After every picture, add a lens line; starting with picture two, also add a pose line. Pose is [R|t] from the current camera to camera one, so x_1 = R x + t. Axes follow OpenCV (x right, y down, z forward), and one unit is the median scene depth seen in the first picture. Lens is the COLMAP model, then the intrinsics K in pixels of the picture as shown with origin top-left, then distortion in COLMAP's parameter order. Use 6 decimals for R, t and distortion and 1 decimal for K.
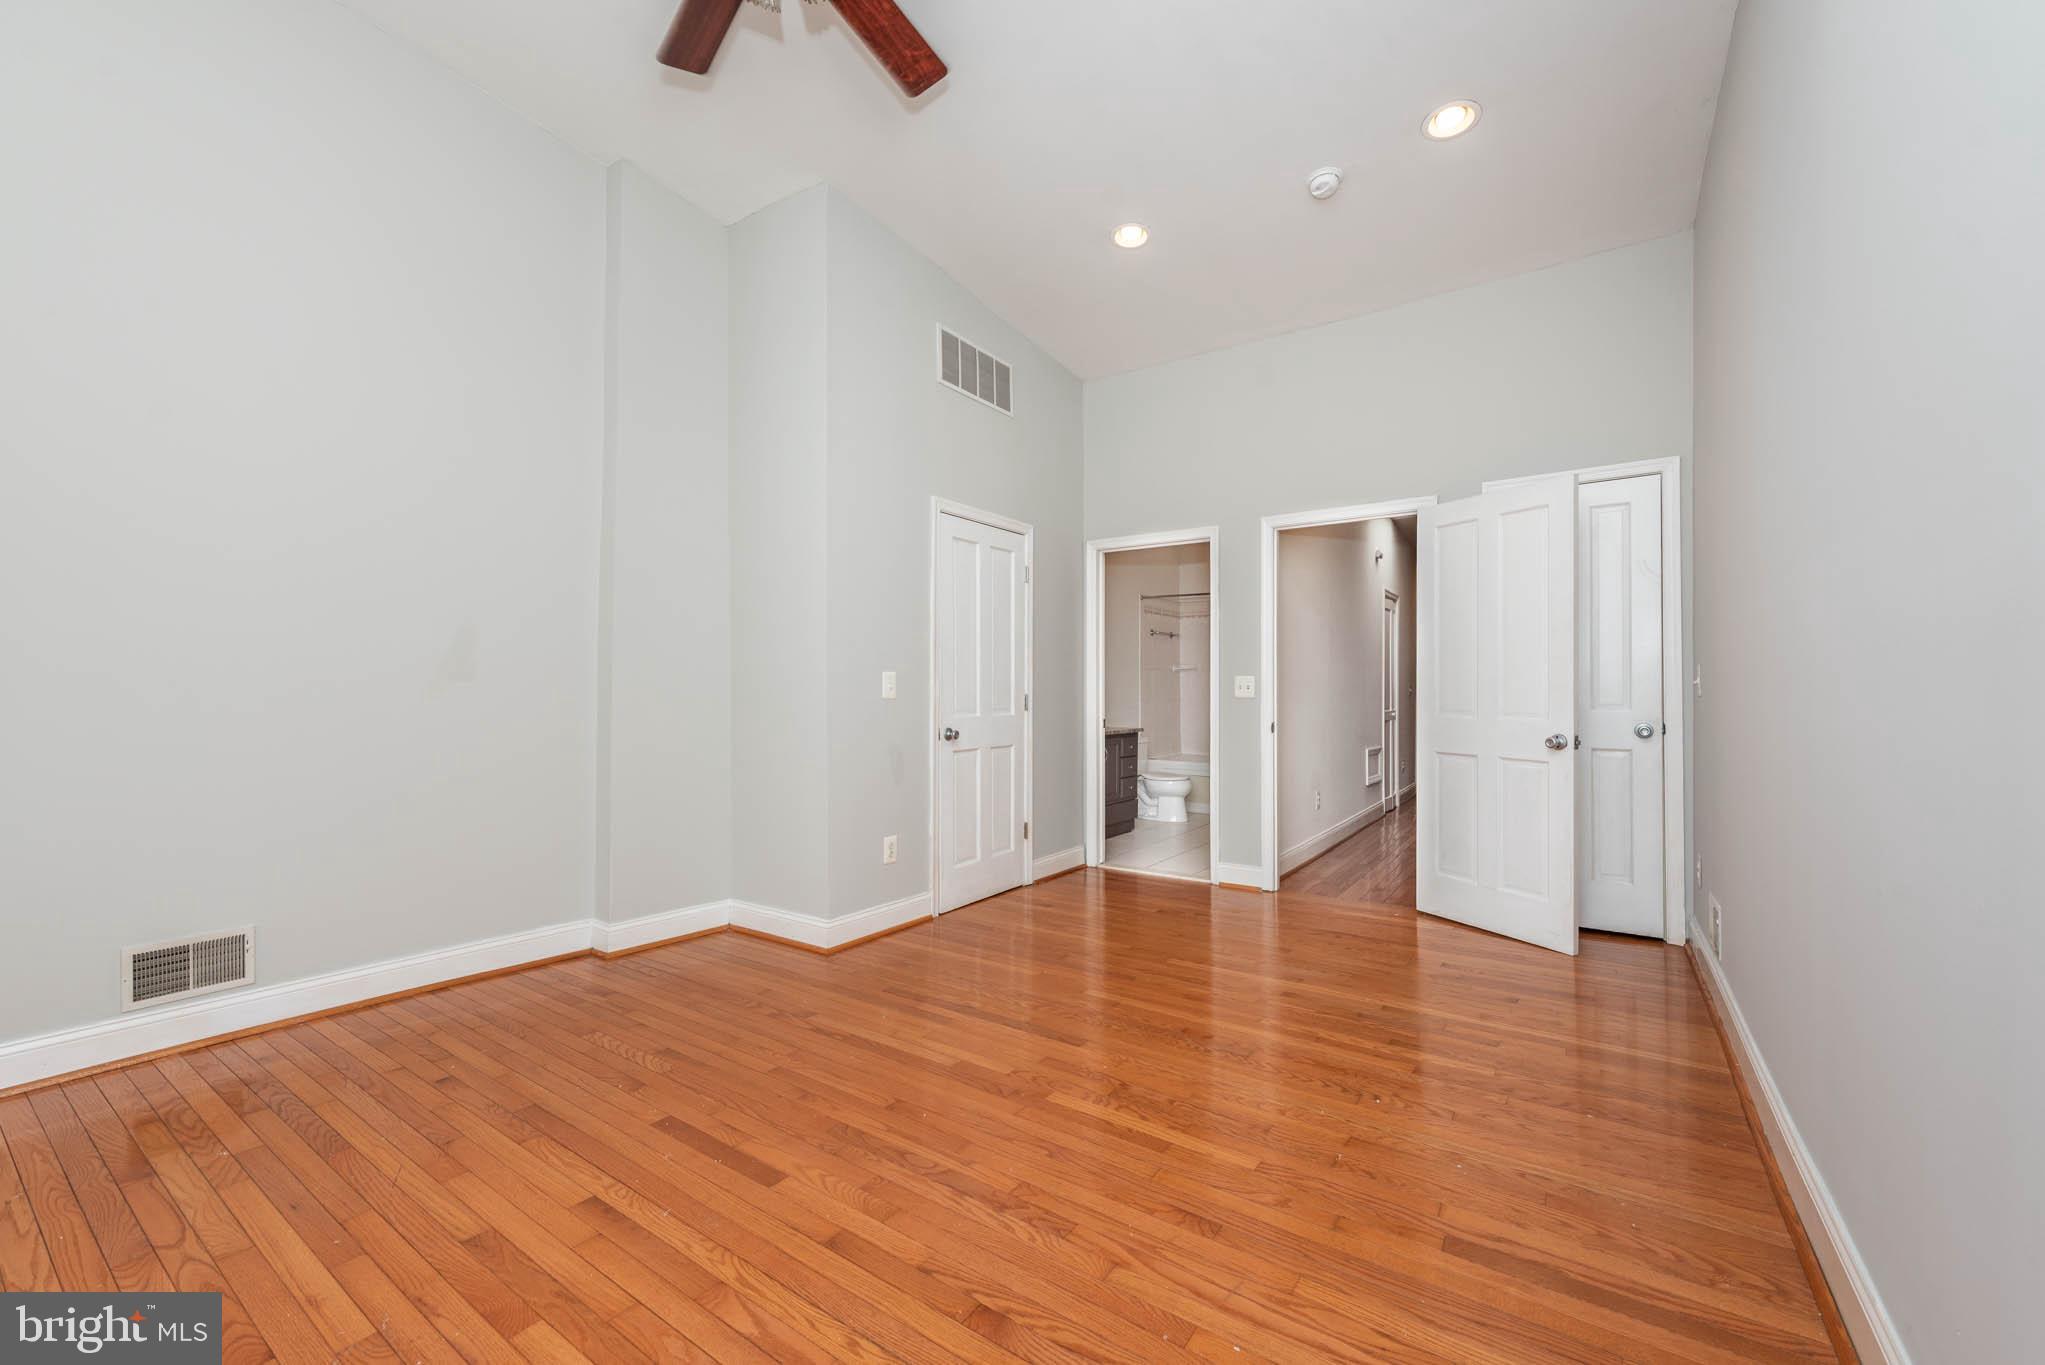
lens RADIAL K [[834.3, 0, 1025.0], [0, 834.3, 689.0], [0, 0, 1]] dist [0.006769, -0.001175]
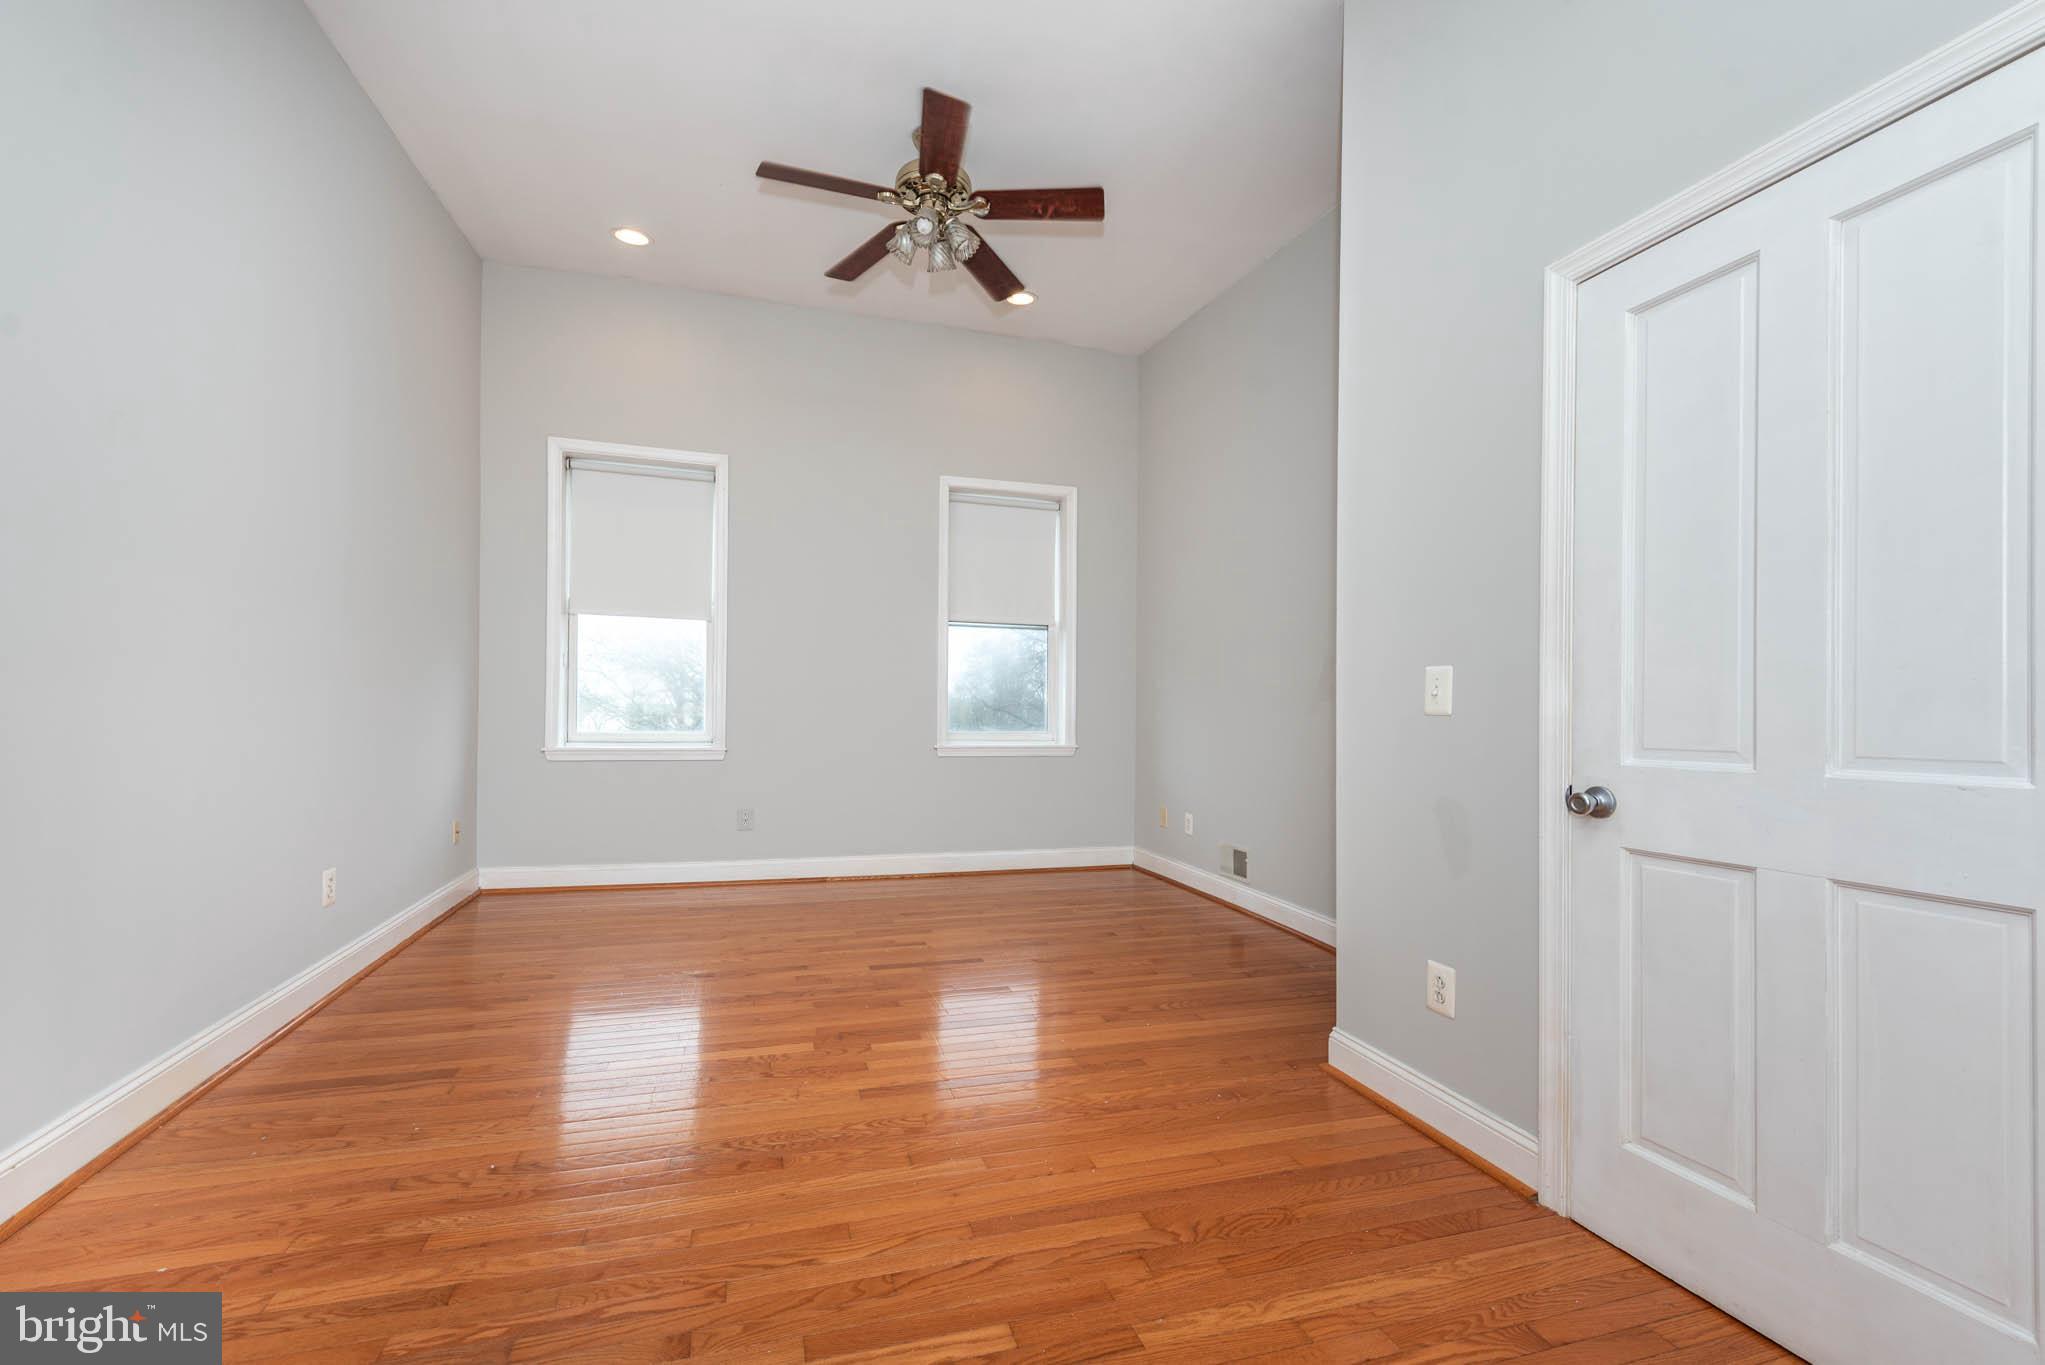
lens RADIAL K [[834.3, 0, 1024.4], [0, 834.3, 694.2], [0, 0, 1]] dist [0.006769, -0.001175]
pose [[-0.615032, -0.030246, -0.787922, 0.717911], [-0.015861, 0.999536, -0.025988, 0.027333], [0.788343, -0.003486, -0.615226, 1.806377]]
